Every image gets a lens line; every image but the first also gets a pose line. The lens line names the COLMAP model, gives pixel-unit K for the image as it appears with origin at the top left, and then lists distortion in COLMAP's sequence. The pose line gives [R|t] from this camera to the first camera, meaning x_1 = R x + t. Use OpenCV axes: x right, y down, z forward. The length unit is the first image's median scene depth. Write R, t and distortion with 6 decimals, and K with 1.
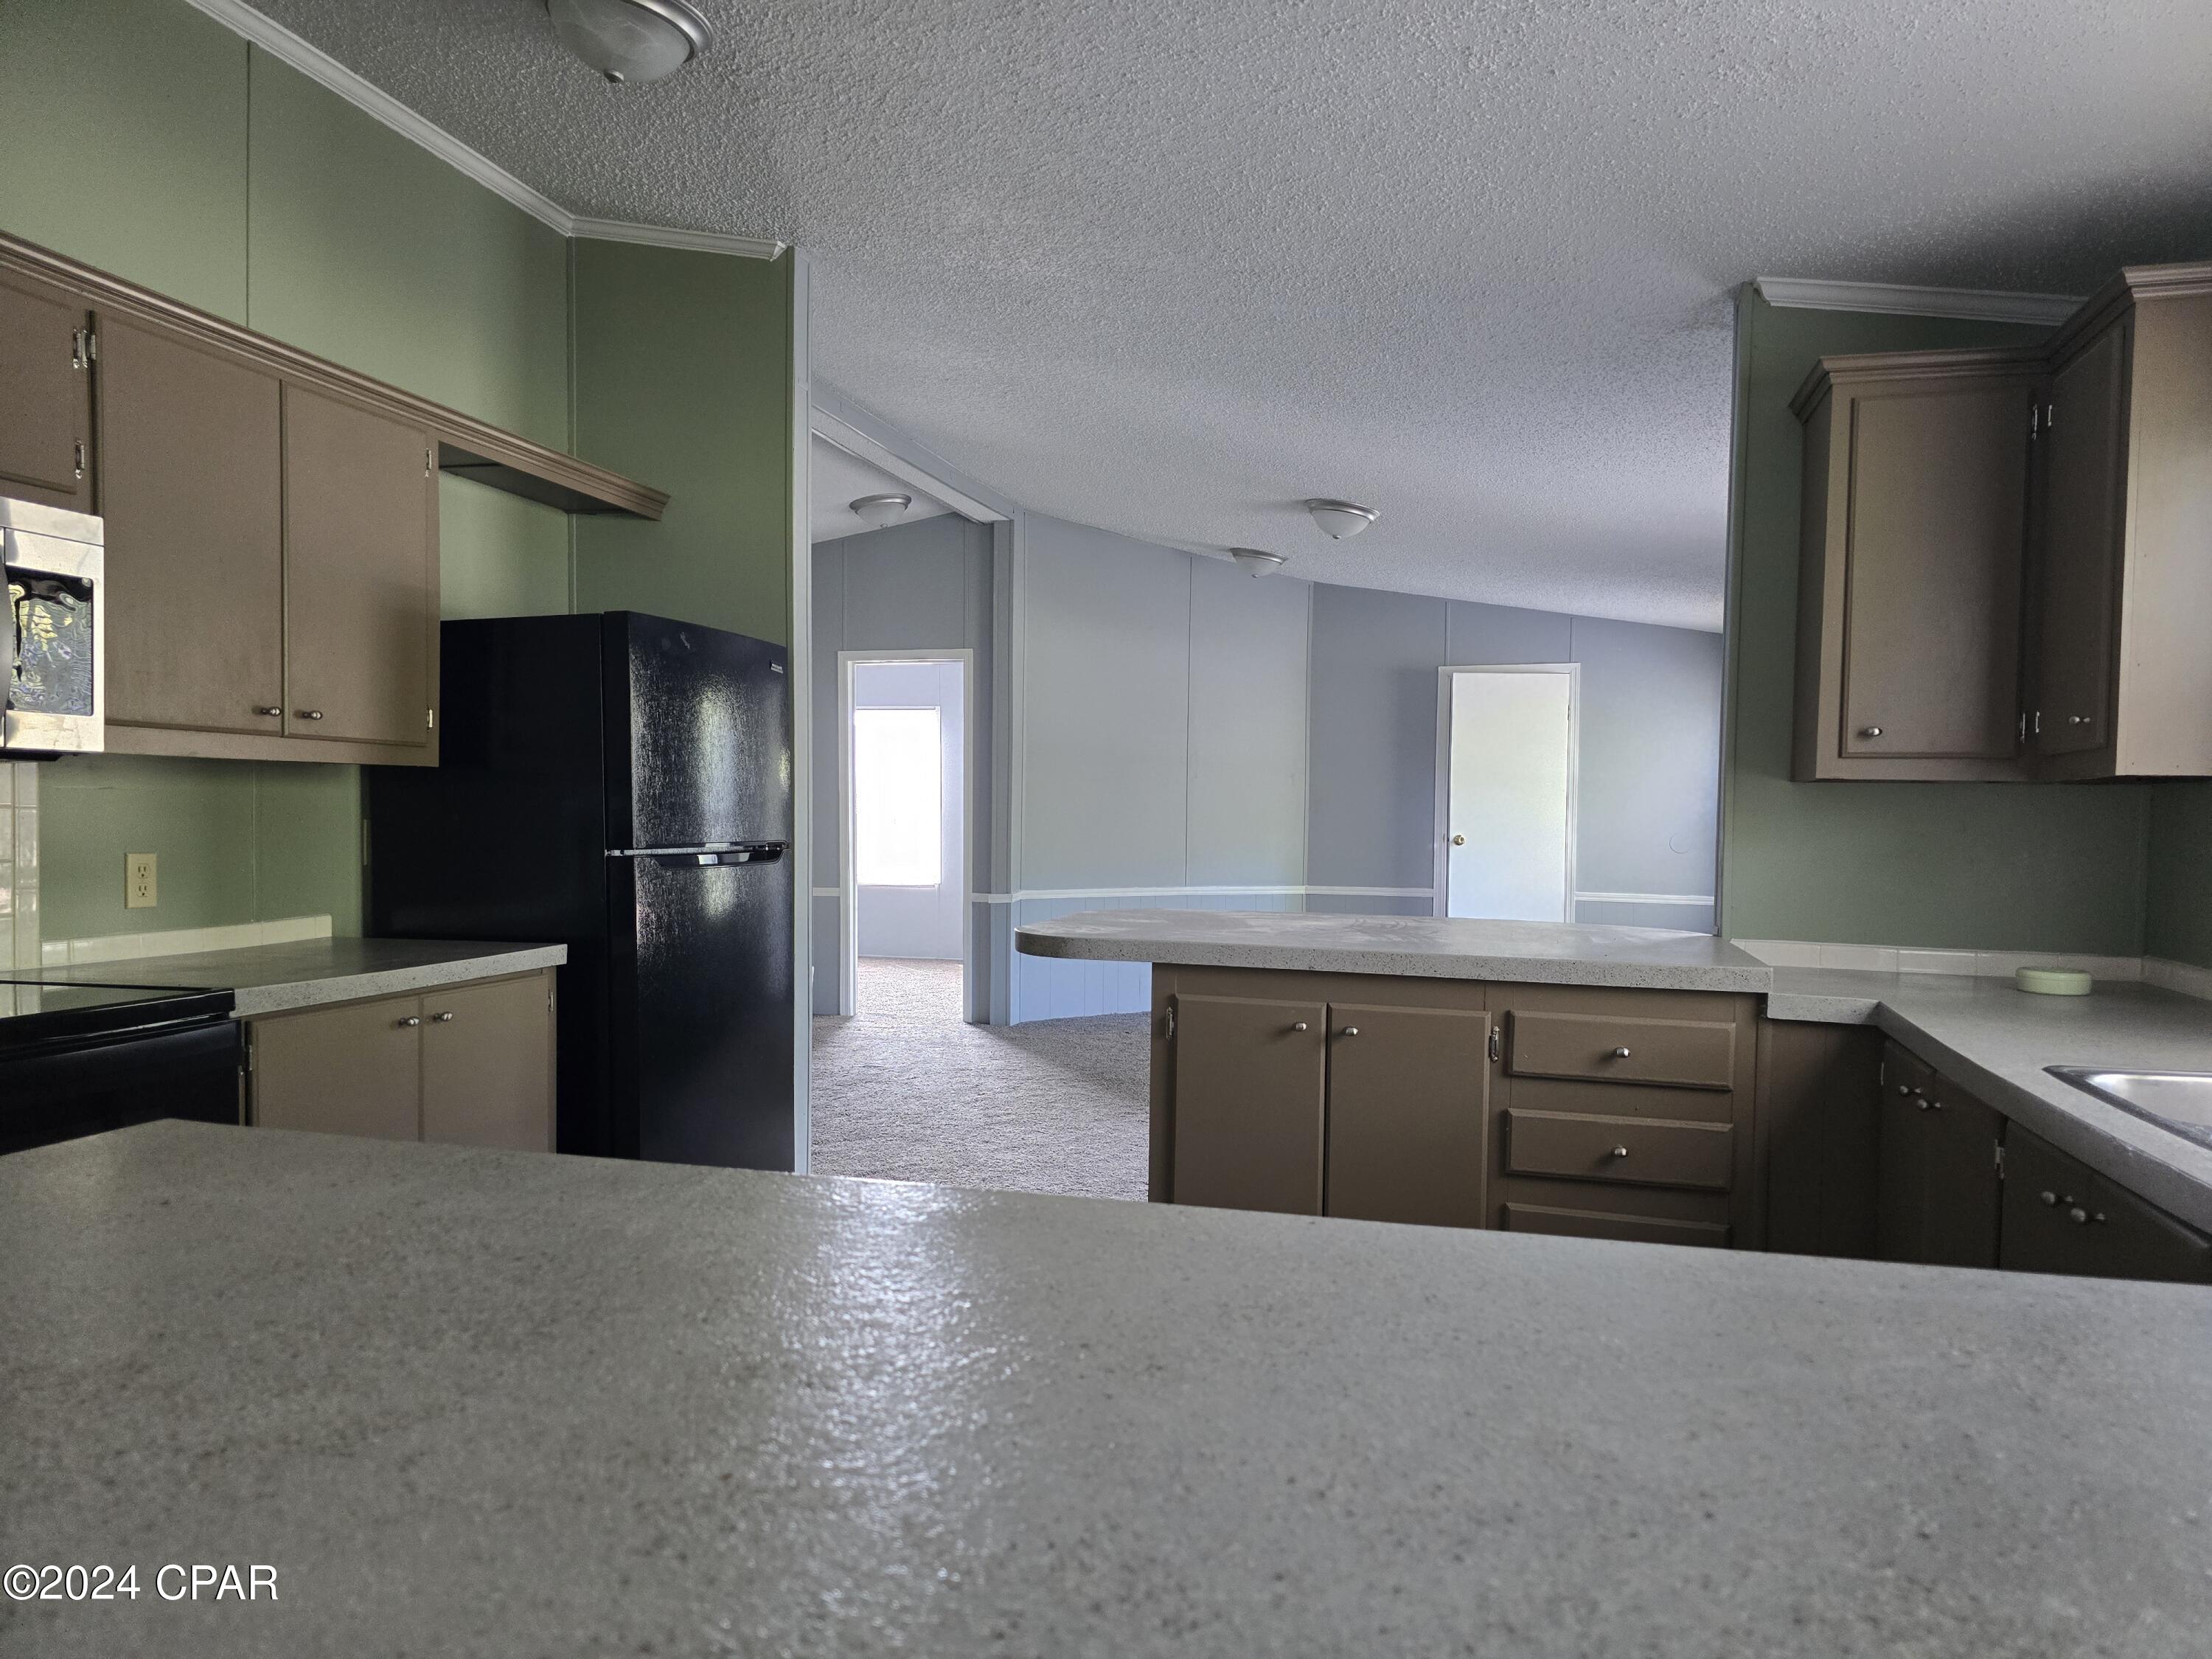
lens RADIAL K [[1494.5, 0, 1102.3], [0, 1494.5, 854.1], [0, 0, 1]] dist [0.046848, 0.000046]
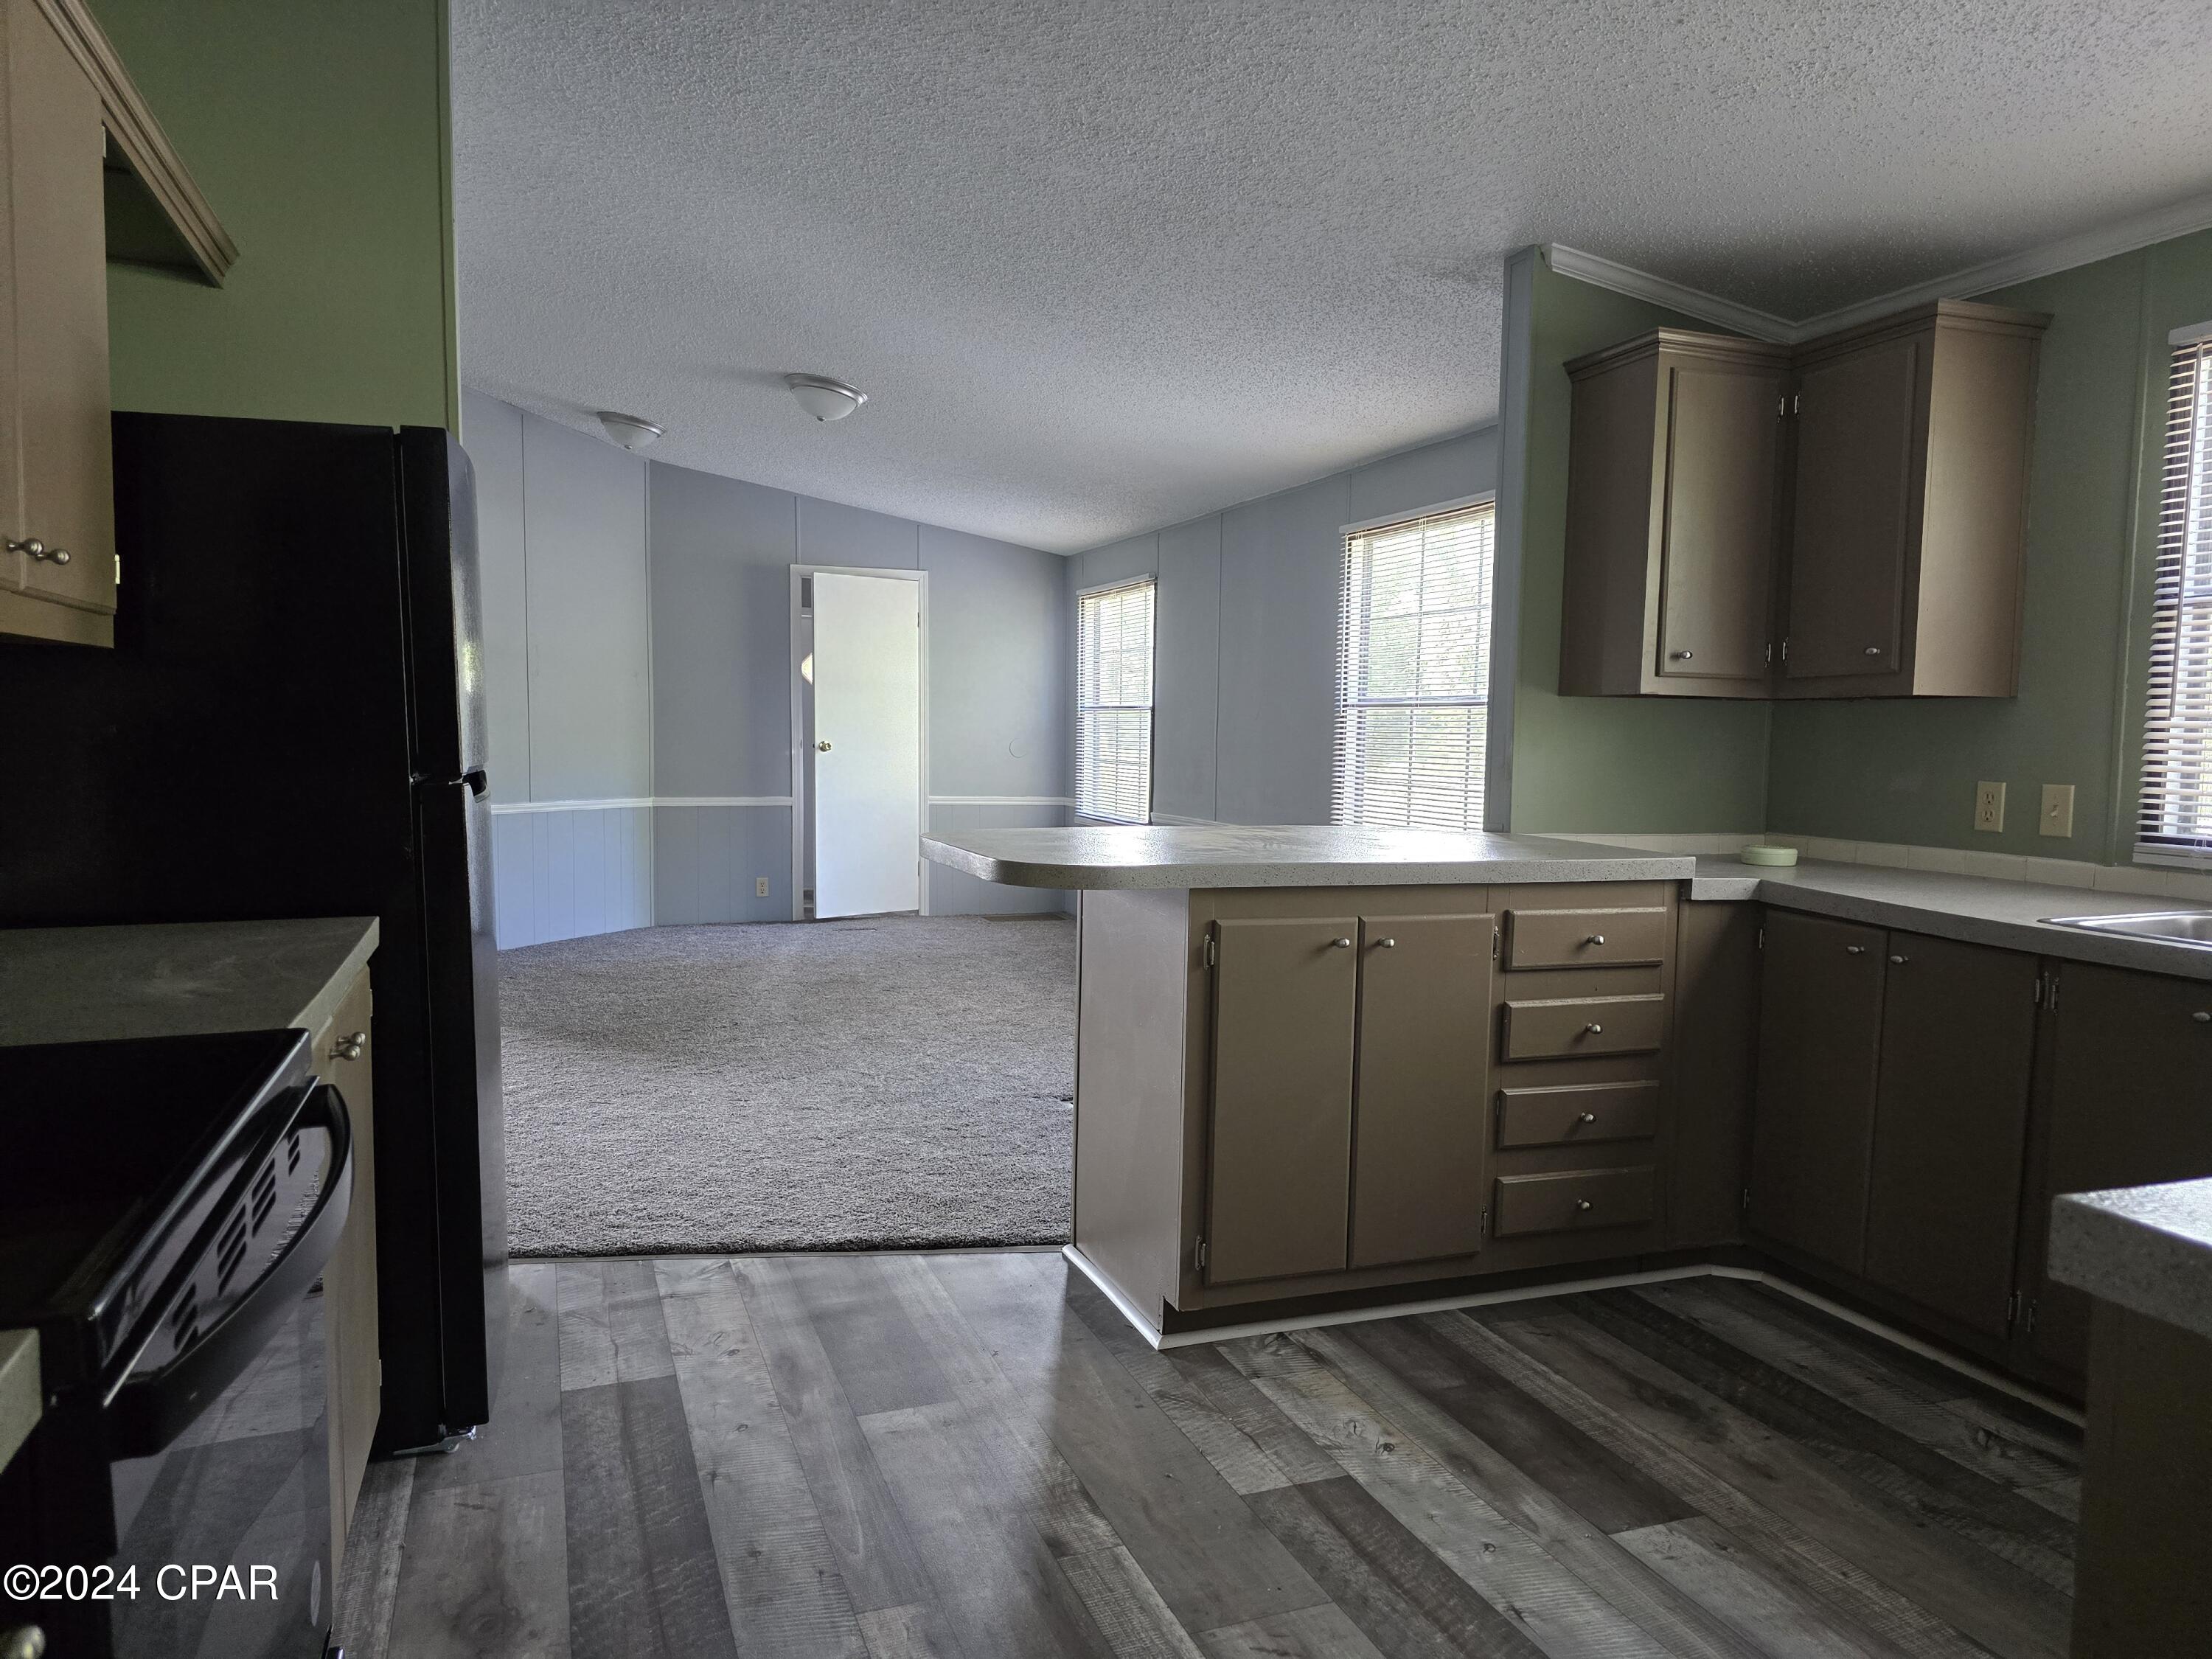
lens RADIAL K [[1517.1, 0, 1106.0], [0, 1517.1, 829.5], [0, 0, 1]] dist [0.056274, 0.002701]
pose [[0.812444, -0.043395, 0.581422, -0.552210], [0.015176, 0.998462, 0.053316, -0.014082], [-0.582841, -0.034493, 0.811854, 0.273739]]
